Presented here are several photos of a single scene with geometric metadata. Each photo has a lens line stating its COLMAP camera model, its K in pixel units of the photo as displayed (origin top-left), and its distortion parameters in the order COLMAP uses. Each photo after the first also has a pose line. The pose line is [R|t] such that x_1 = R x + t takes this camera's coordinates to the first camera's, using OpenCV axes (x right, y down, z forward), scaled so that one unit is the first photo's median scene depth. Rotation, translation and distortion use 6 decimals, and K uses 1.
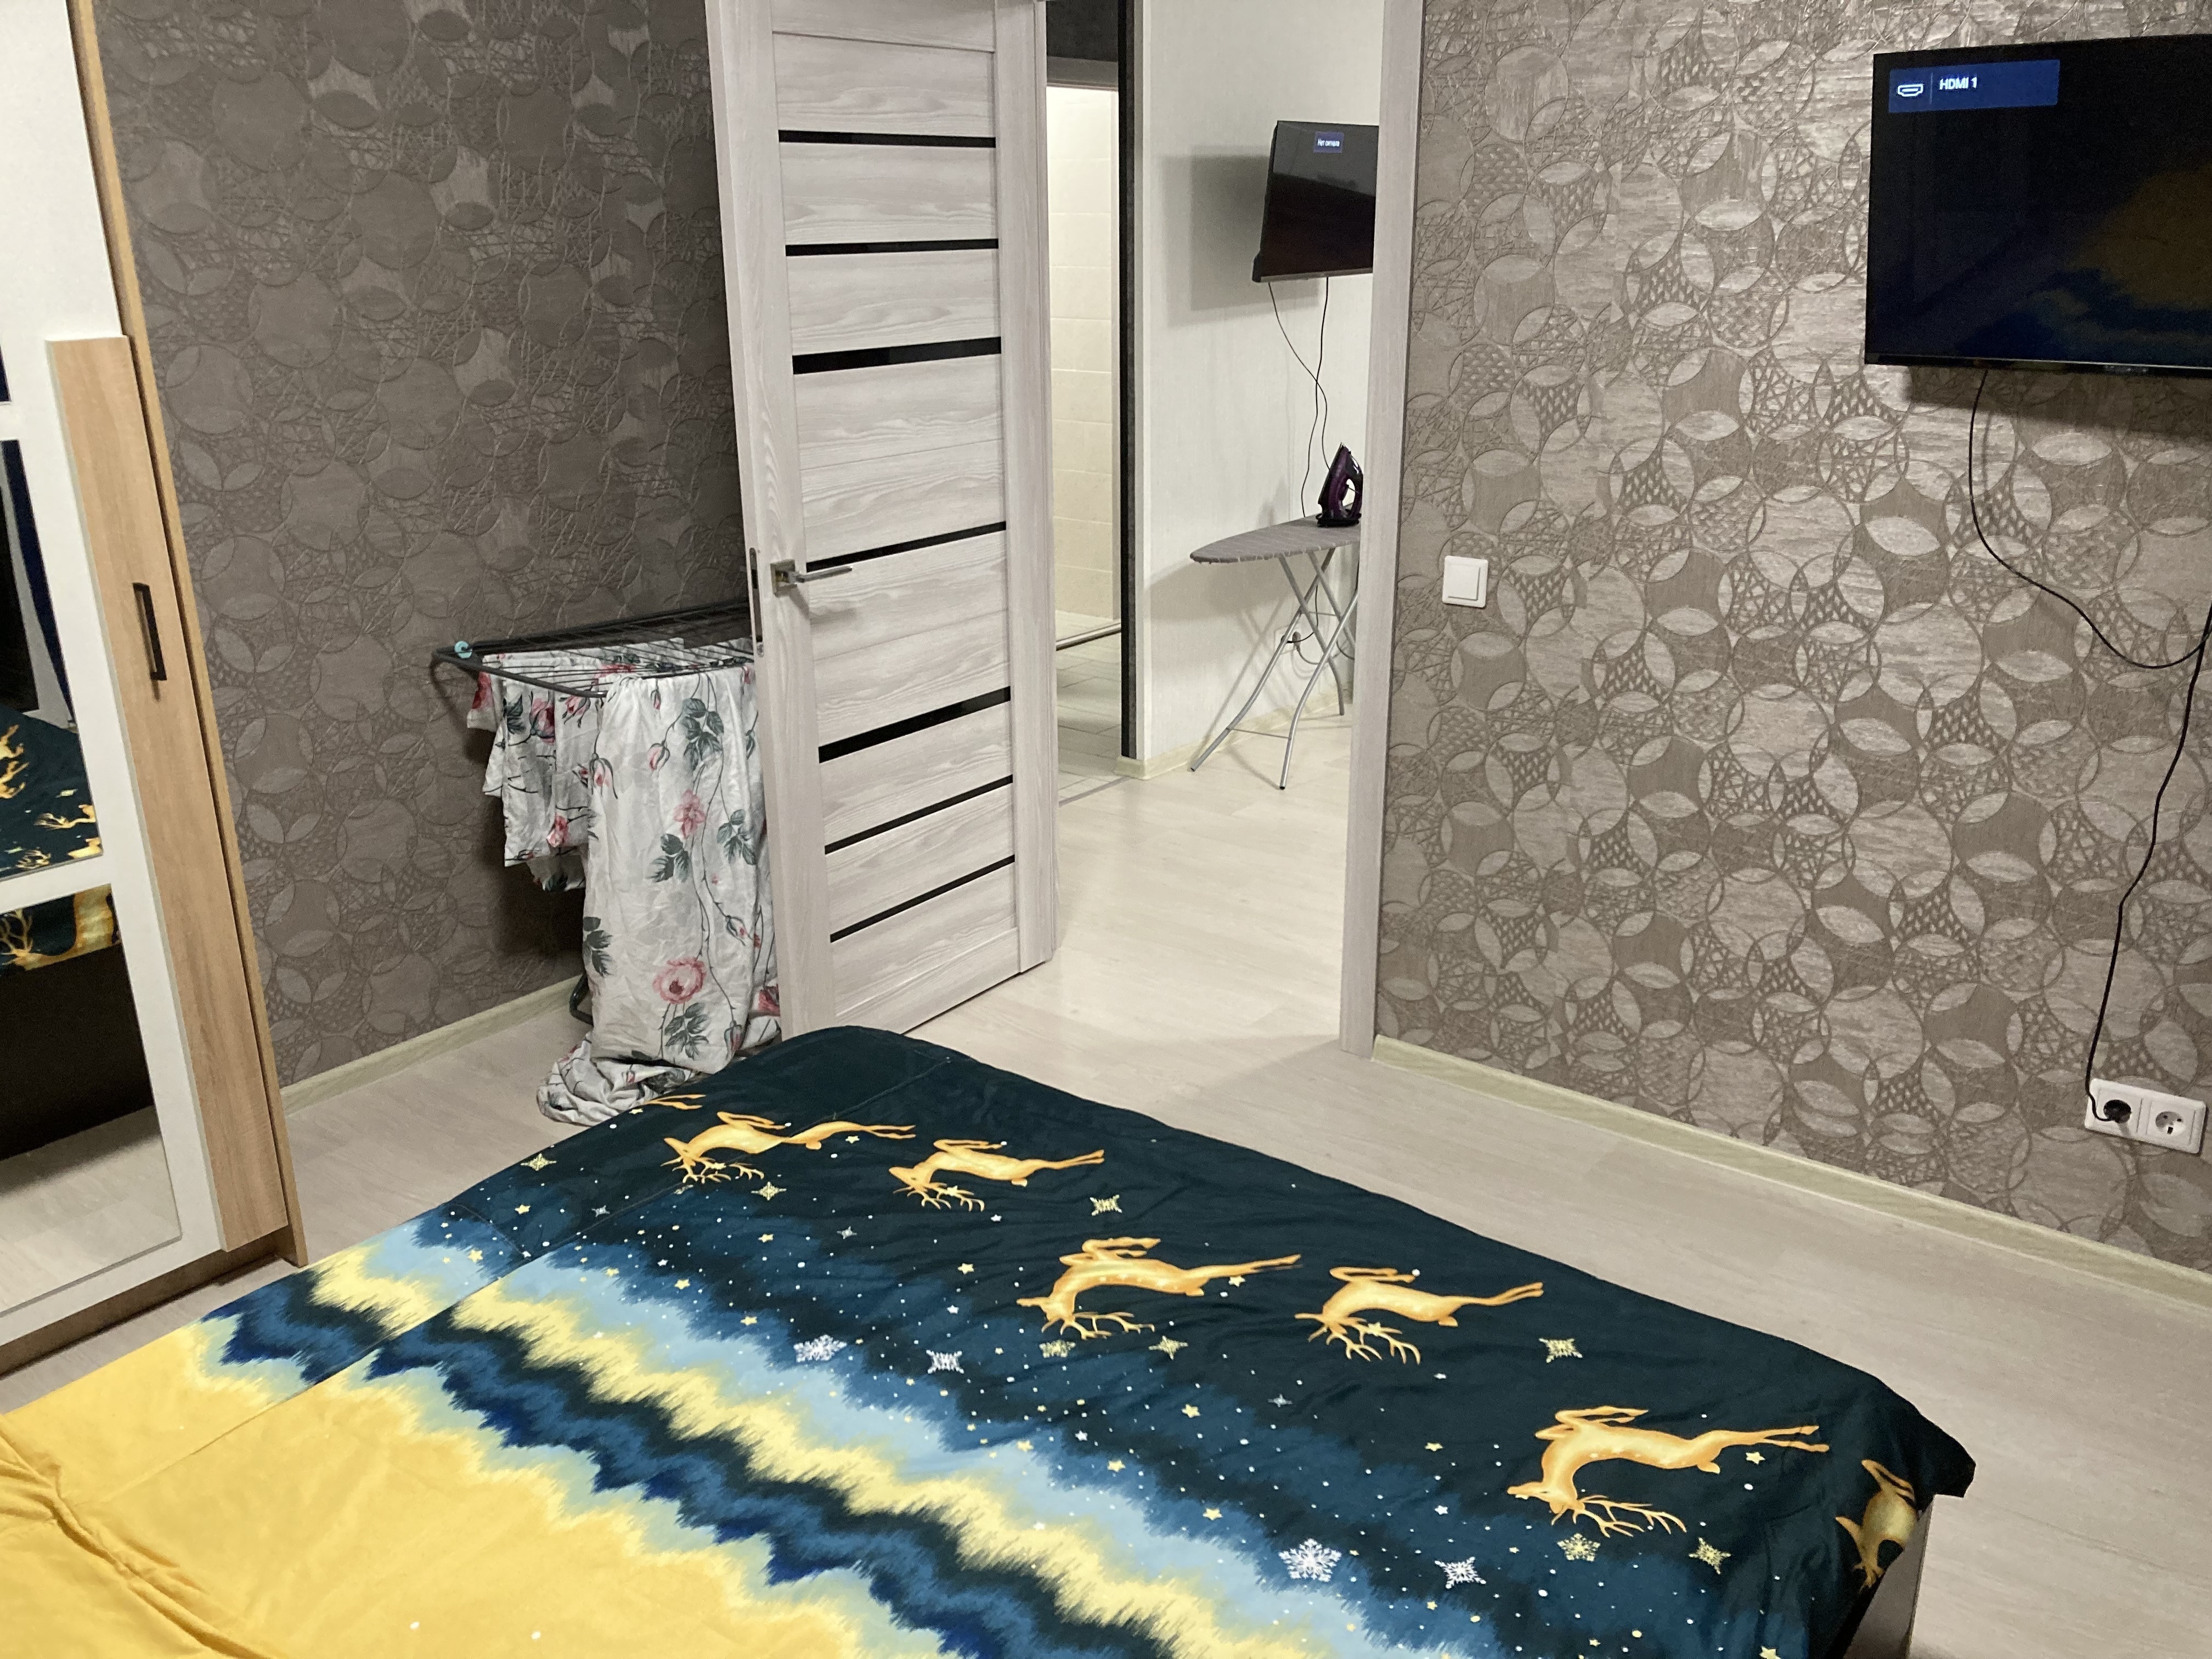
lens RADIAL K [[1816.7, 0, 1106.0], [0, 1816.7, 836.3], [0, 0, 1]] dist [0.038744, -0.034617]
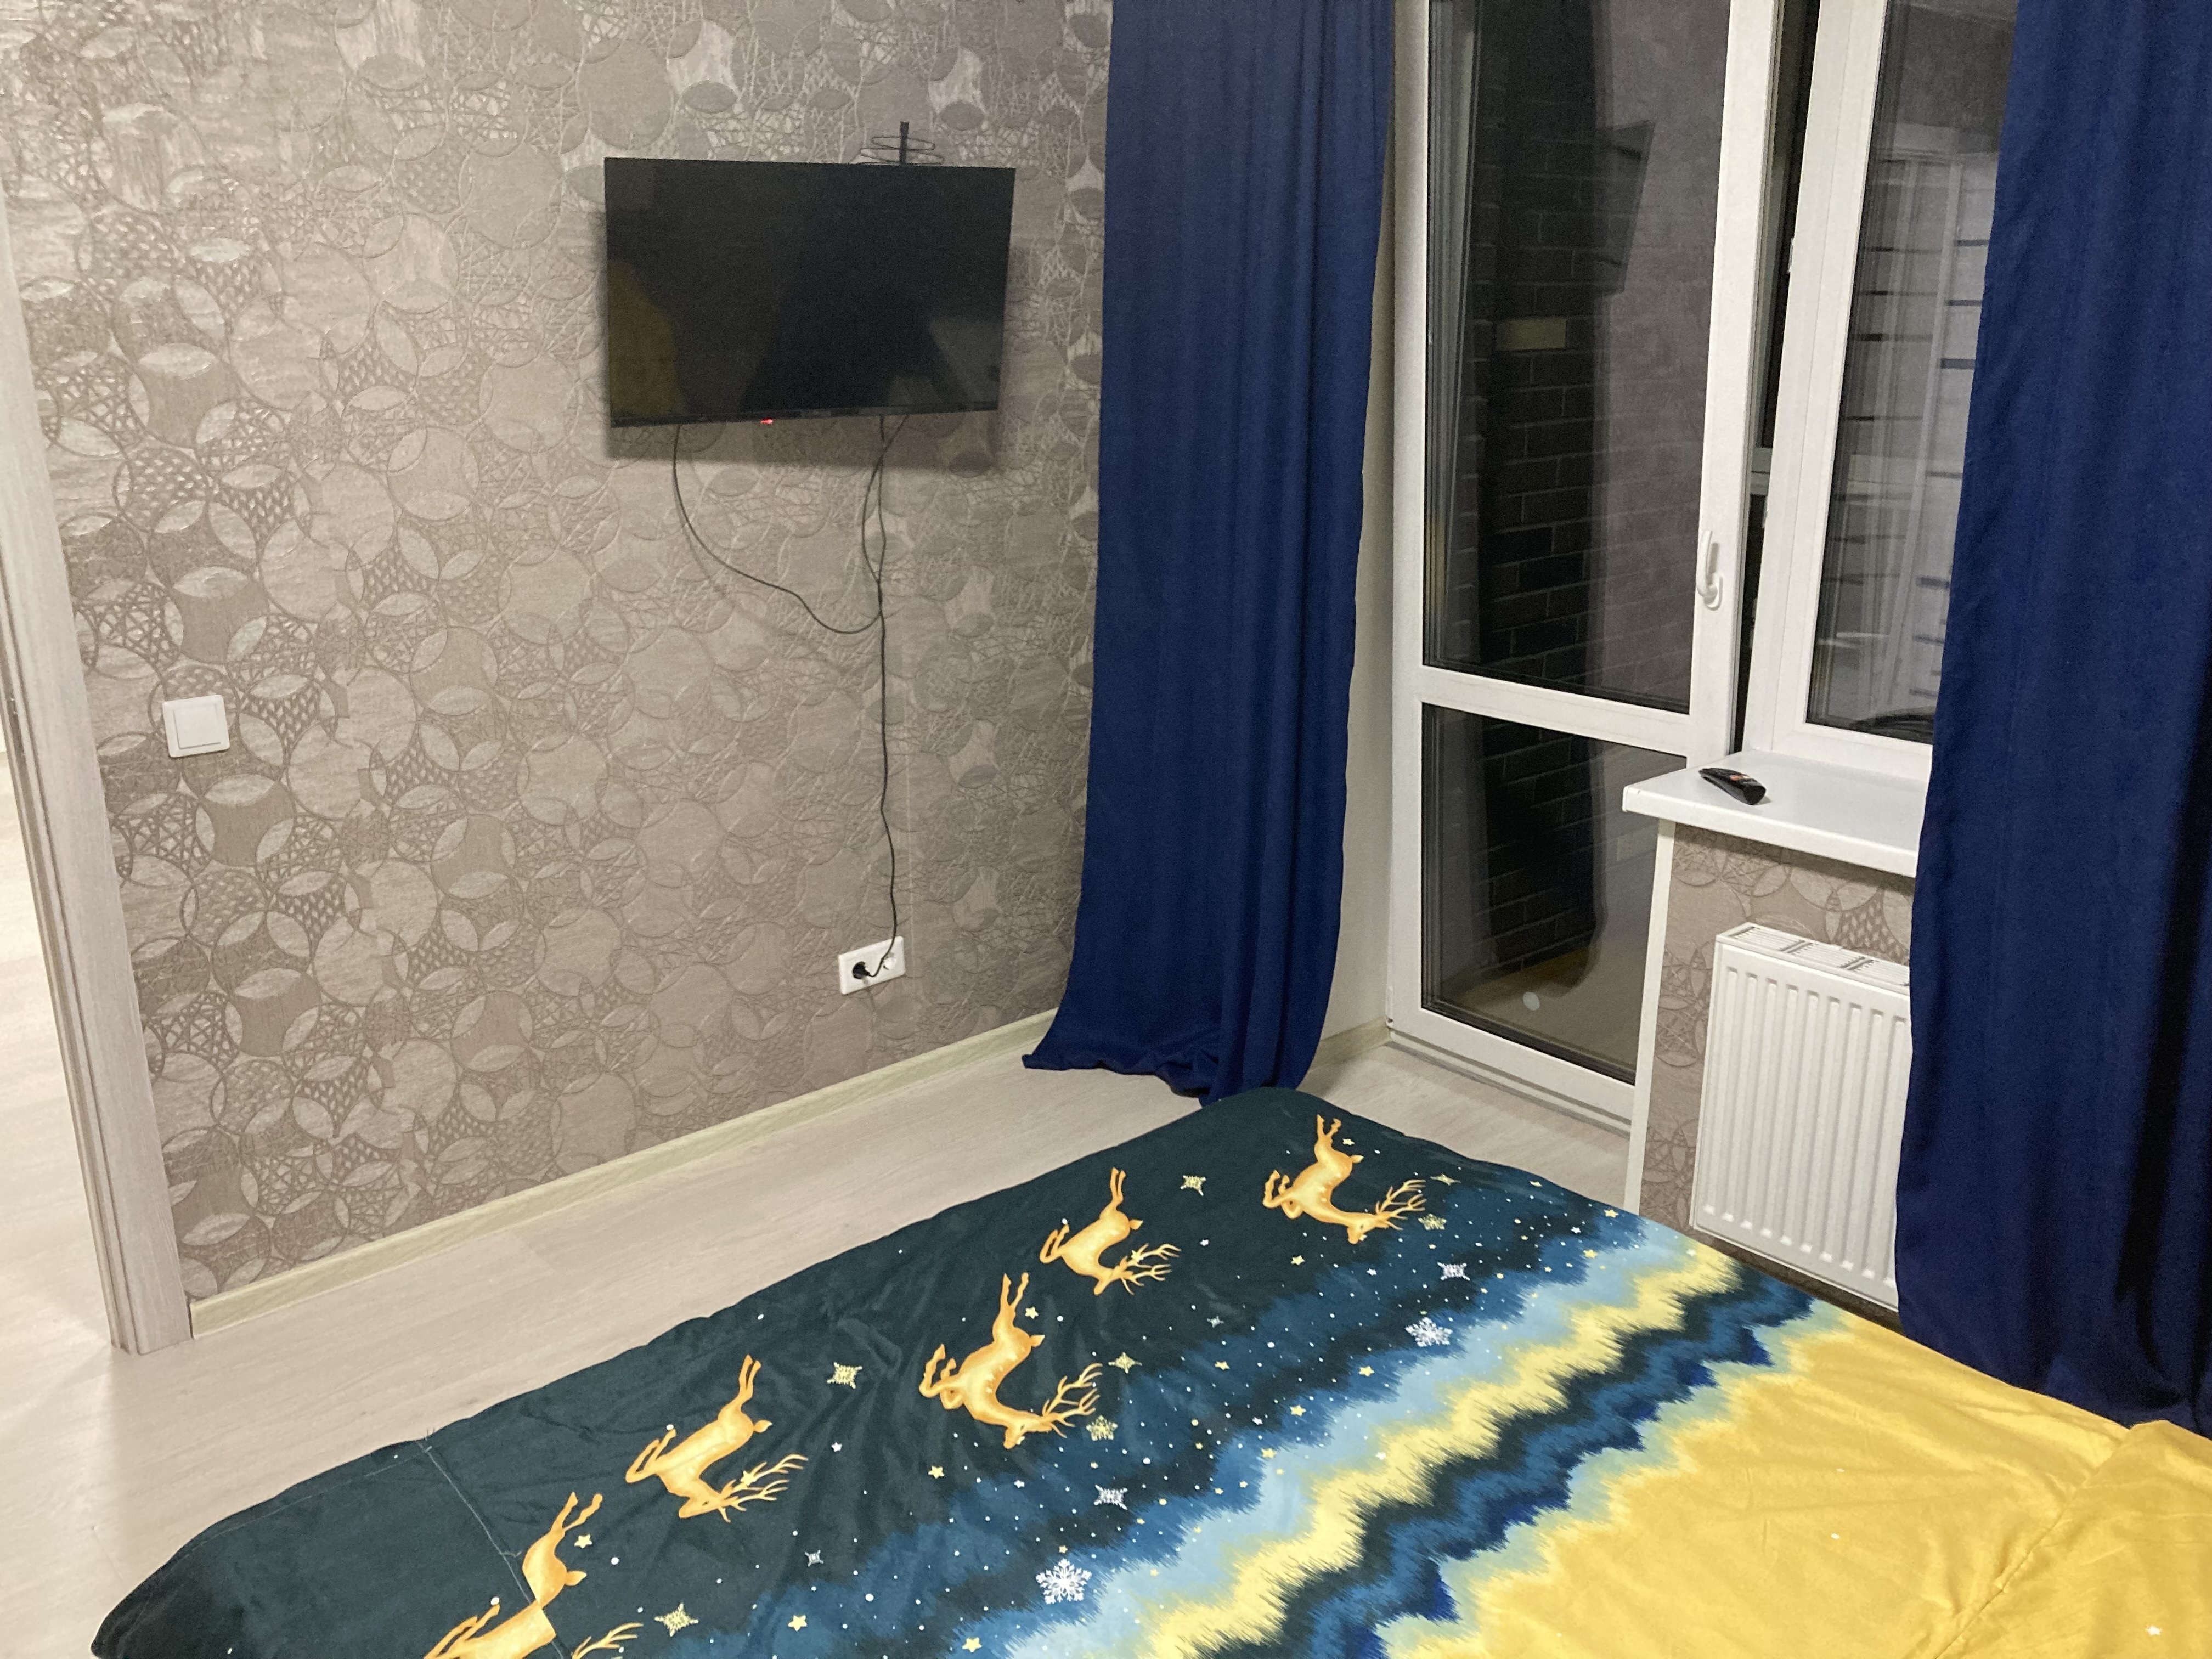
lens RADIAL K [[1816.7, 0, 1093.9], [0, 1816.7, 841.8], [0, 0, 1]] dist [0.038744, -0.034617]
pose [[0.199498, -0.285843, 0.937280, -0.577213], [0.323872, 0.921987, 0.212244, -0.148930], [-0.924828, 0.261216, 0.276511, 0.434565]]
